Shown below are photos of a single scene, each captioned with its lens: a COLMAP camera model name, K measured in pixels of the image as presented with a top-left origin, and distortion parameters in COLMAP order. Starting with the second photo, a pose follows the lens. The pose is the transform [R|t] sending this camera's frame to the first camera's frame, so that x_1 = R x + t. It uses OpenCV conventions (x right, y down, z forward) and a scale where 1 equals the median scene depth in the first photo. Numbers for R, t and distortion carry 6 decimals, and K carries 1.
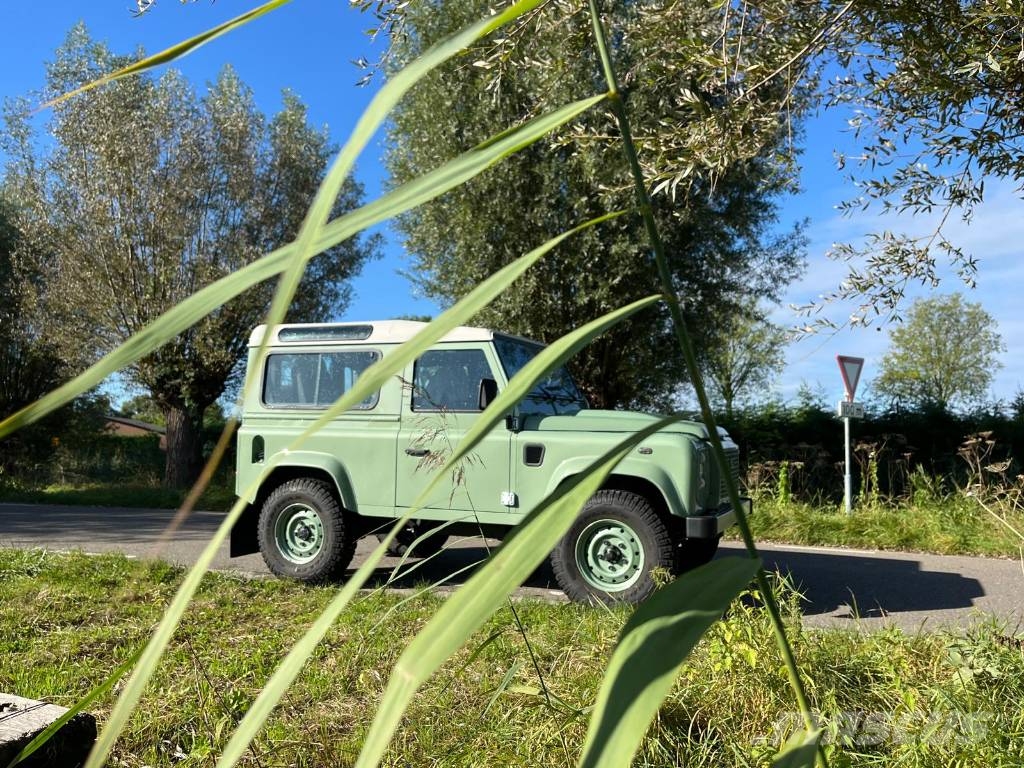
lens RADIAL K [[879.2, 0, 516.5], [0, 879.2, 368.6], [0, 0, 1]] dist [0.075082, -0.095882]
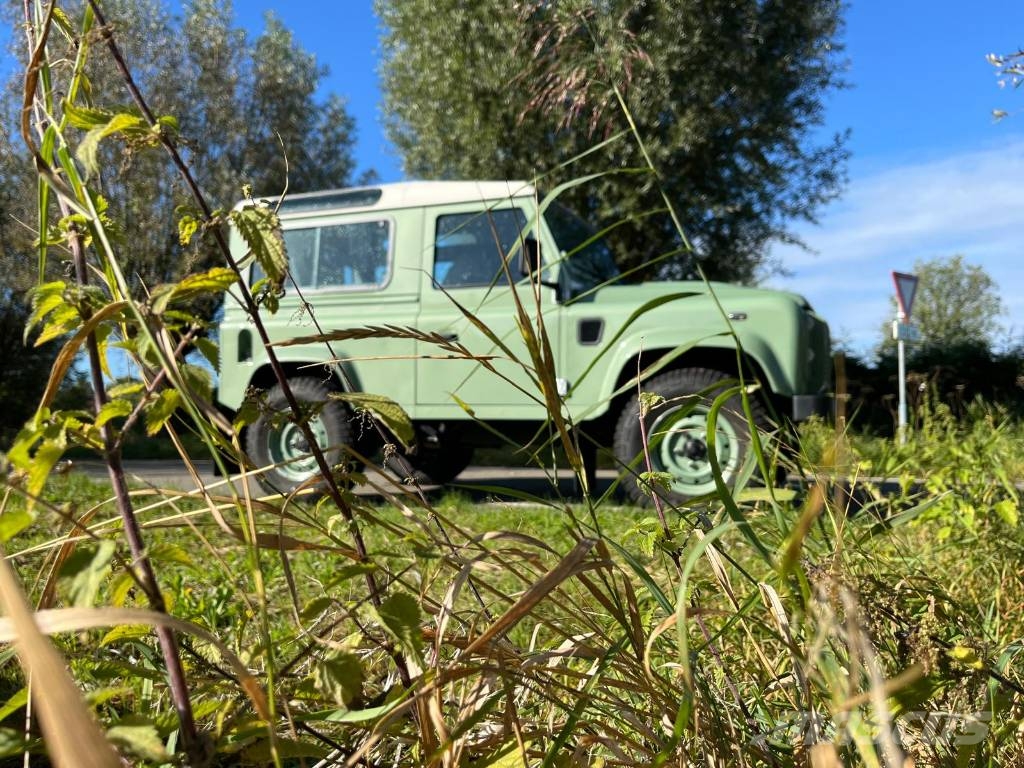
lens RADIAL K [[879.2, 0, 509.6], [0, 879.2, 377.9], [0, 0, 1]] dist [0.075082, -0.095882]
pose [[0.999888, -0.014696, 0.002896, -0.045715], [0.014587, 0.999289, 0.034753, 0.091203], [-0.003405, -0.034706, 0.999392, 0.165345]]
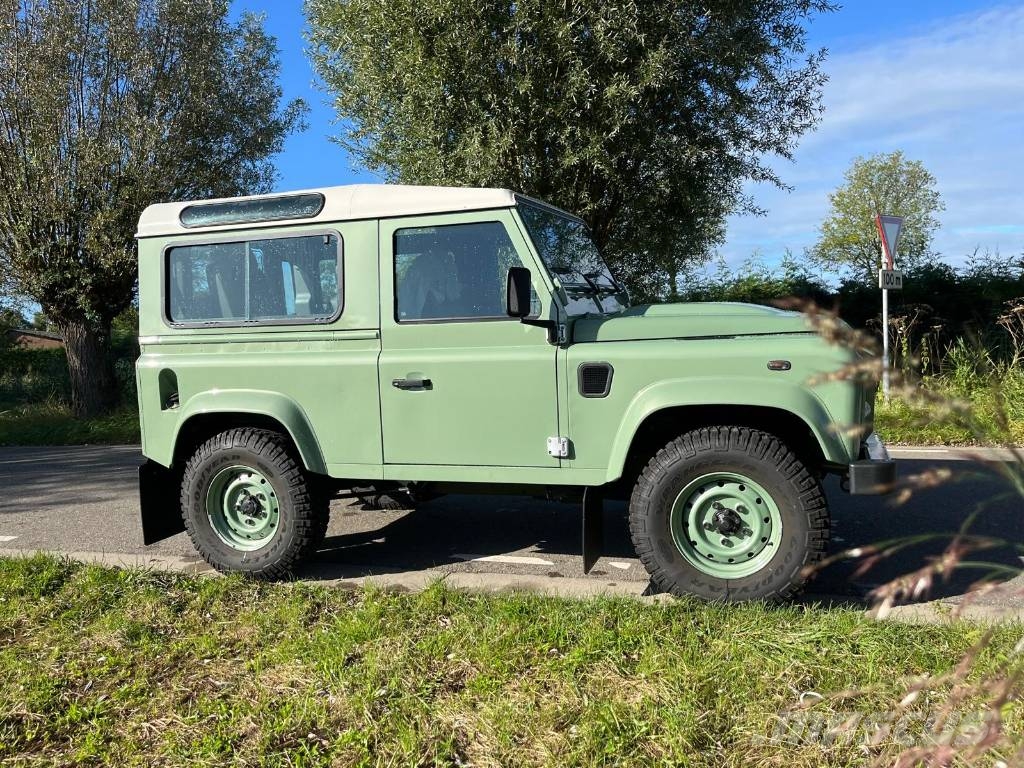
lens RADIAL K [[879.2, 0, 512.7], [0, 879.2, 387.6], [0, 0, 1]] dist [0.075082, -0.095882]
pose [[0.995803, -0.064682, 0.064750, -0.068632], [0.054266, 0.986984, 0.151385, 0.001206], [-0.073699, -0.147236, 0.986352, 0.291577]]
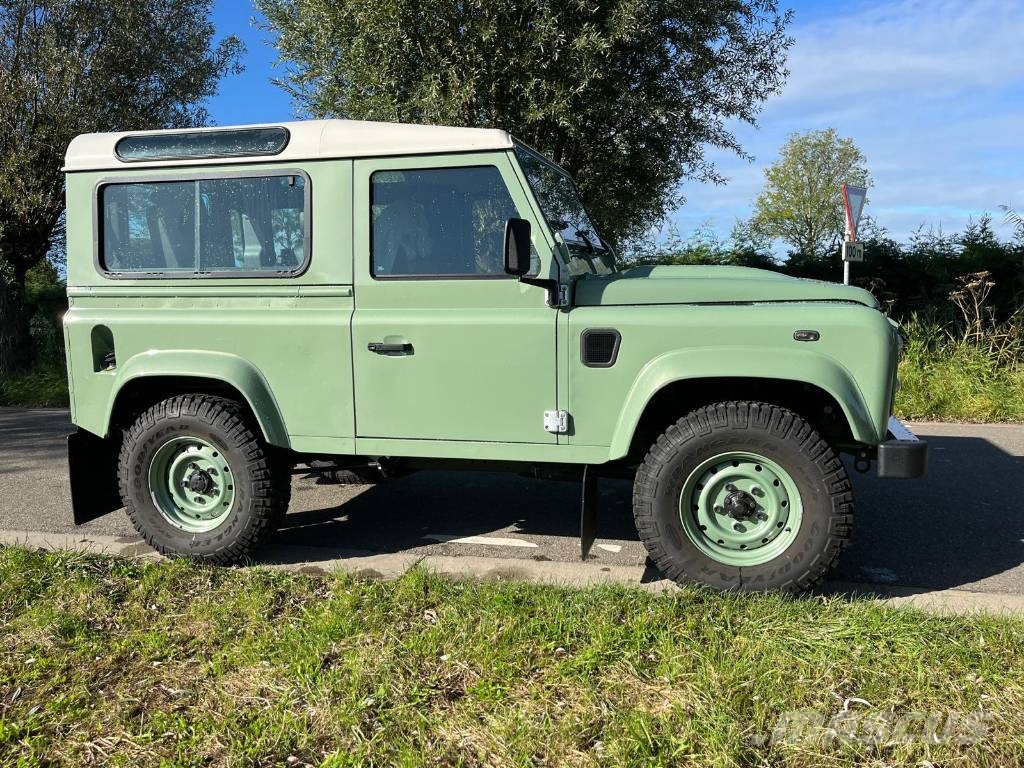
lens RADIAL K [[879.2, 0, 522.9], [0, 879.2, 394.6], [0, 0, 1]] dist [0.075082, -0.095882]
pose [[0.987466, -0.052391, 0.148886, -0.098465], [0.021976, 0.979751, 0.199008, 0.008604], [-0.156297, -0.193241, 0.968622, 0.350919]]
